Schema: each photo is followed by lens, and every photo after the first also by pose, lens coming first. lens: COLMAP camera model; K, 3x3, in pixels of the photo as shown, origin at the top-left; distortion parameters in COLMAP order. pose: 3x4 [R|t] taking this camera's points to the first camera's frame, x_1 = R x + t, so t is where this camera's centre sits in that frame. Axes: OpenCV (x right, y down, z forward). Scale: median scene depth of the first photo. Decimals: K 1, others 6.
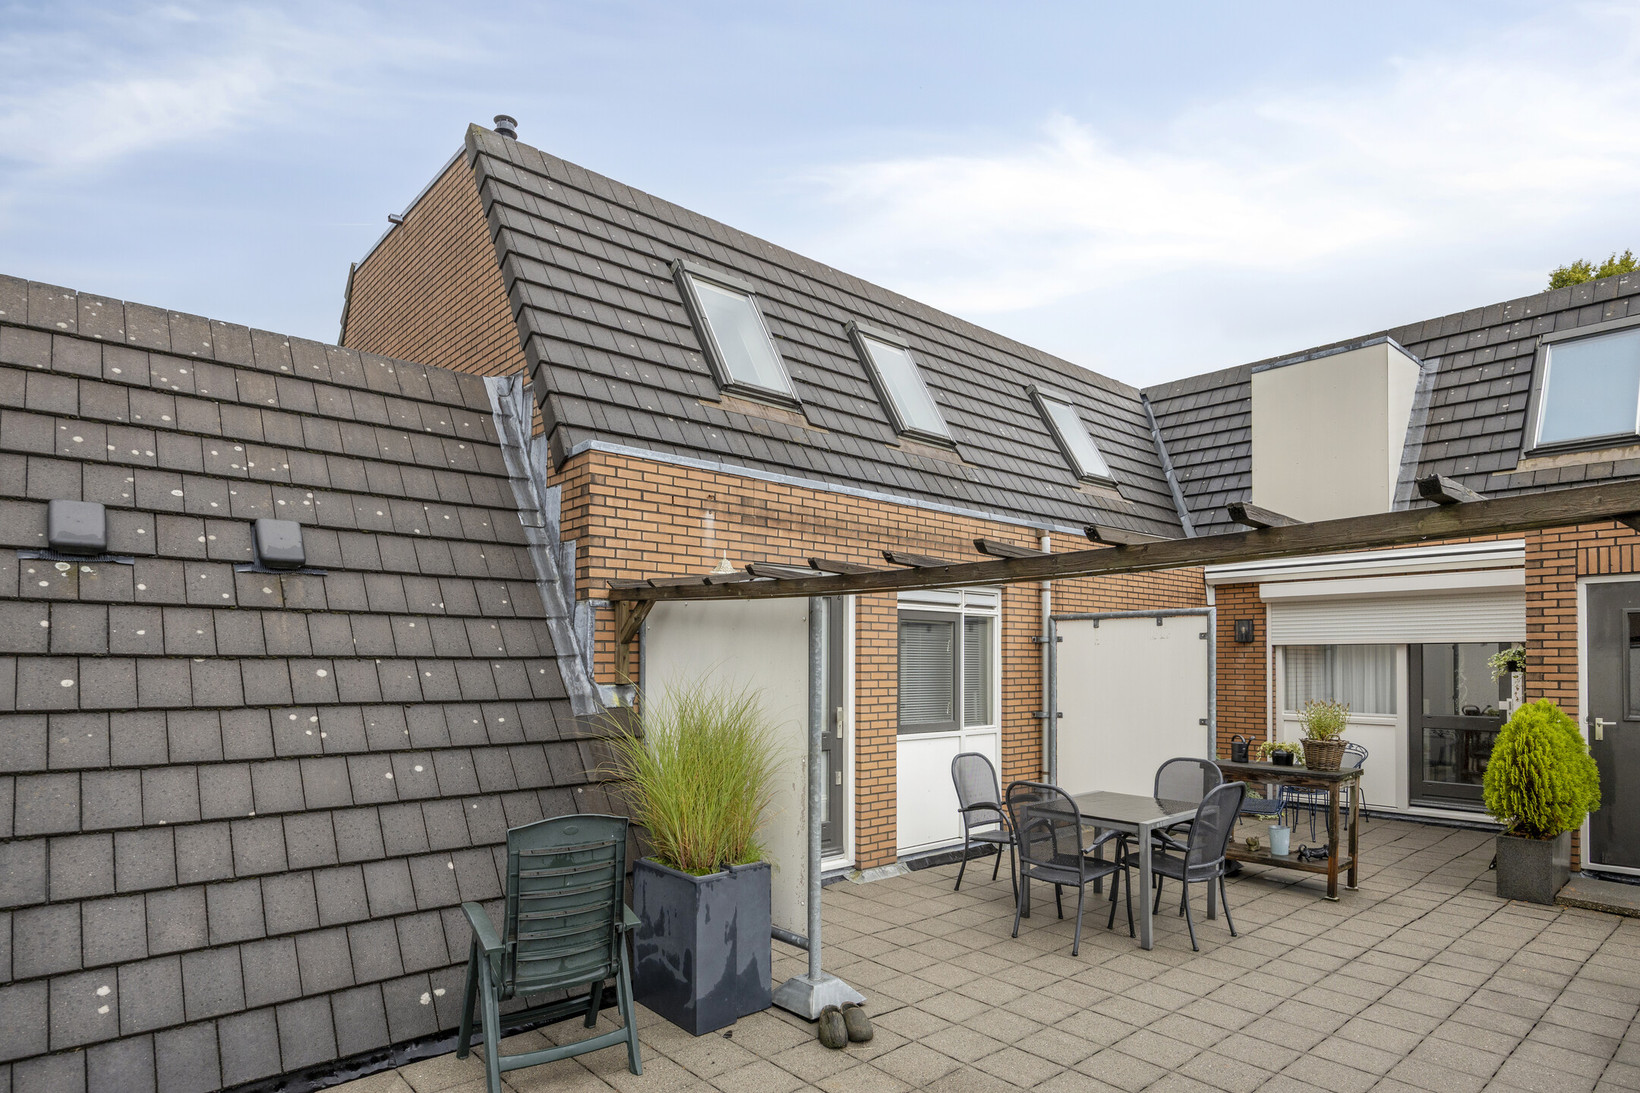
lens RADIAL K [[898.6, 0, 824.0], [0, 898.6, 646.5], [0, 0, 1]] dist [-0.003537, -0.000316]
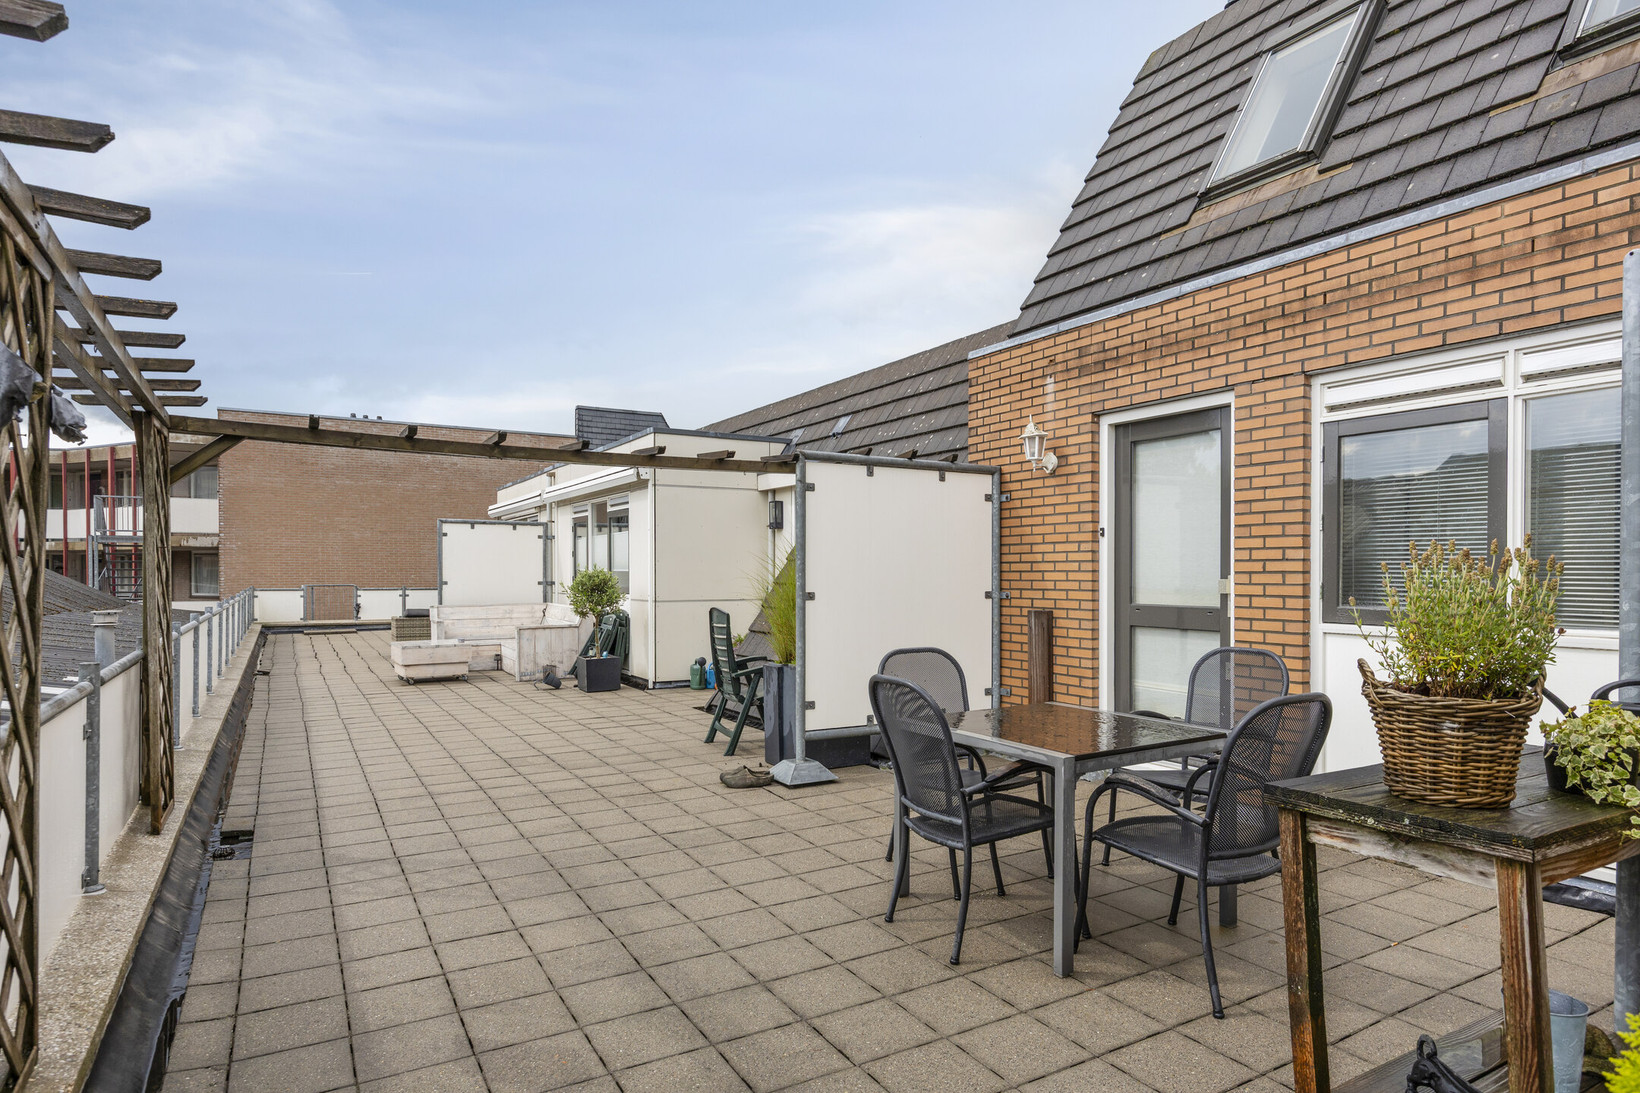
lens RADIAL K [[923.9, 0, 822.0], [0, 923.9, 578.1], [0, 0, 1]] dist [-0.000367, -0.009688]
pose [[-0.202527, 0.002099, -0.979274, 0.823269], [0.012900, 0.999917, -0.000525, 0.065909], [0.979192, -0.012739, -0.202537, 0.826742]]
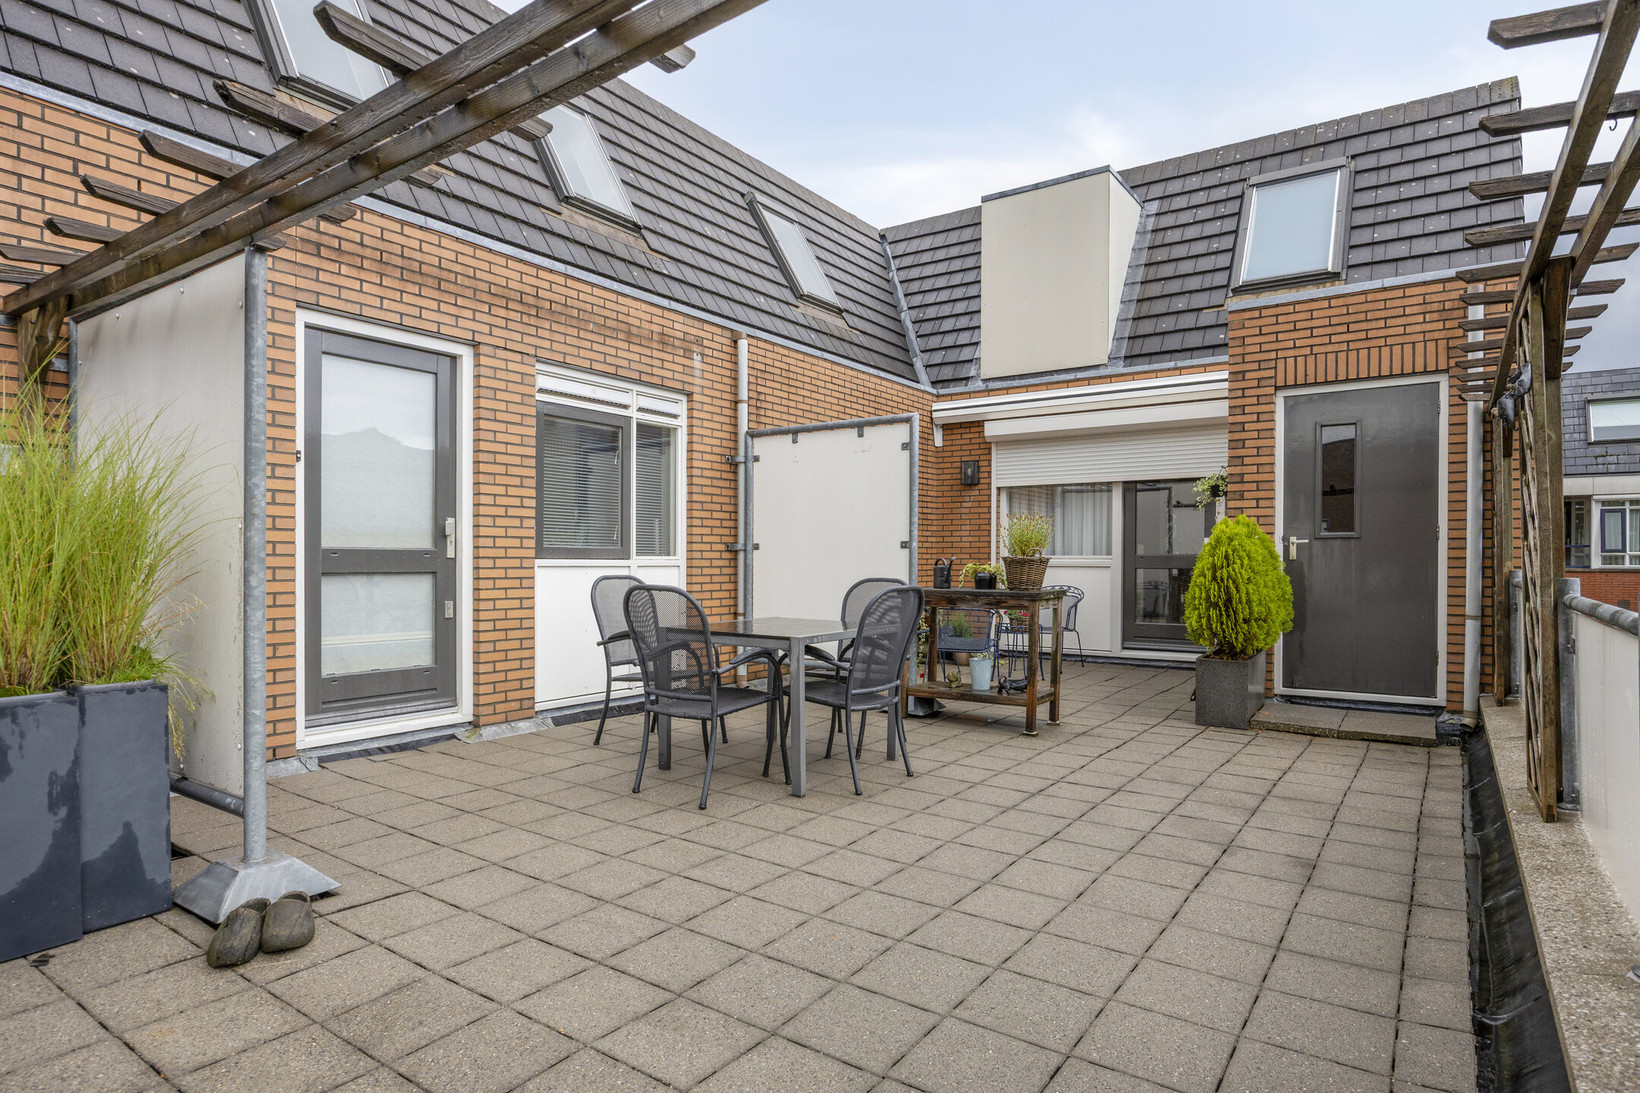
lens RADIAL K [[891.9, 0, 818.4], [0, 891.9, 565.5], [0, 0, 1]] dist [-0.003176, 0.000646]
pose [[0.974034, 0.000190, 0.226403, 0.151816], [-0.005676, 0.999706, 0.023581, 0.088686], [-0.226332, -0.024254, 0.973748, 0.182890]]
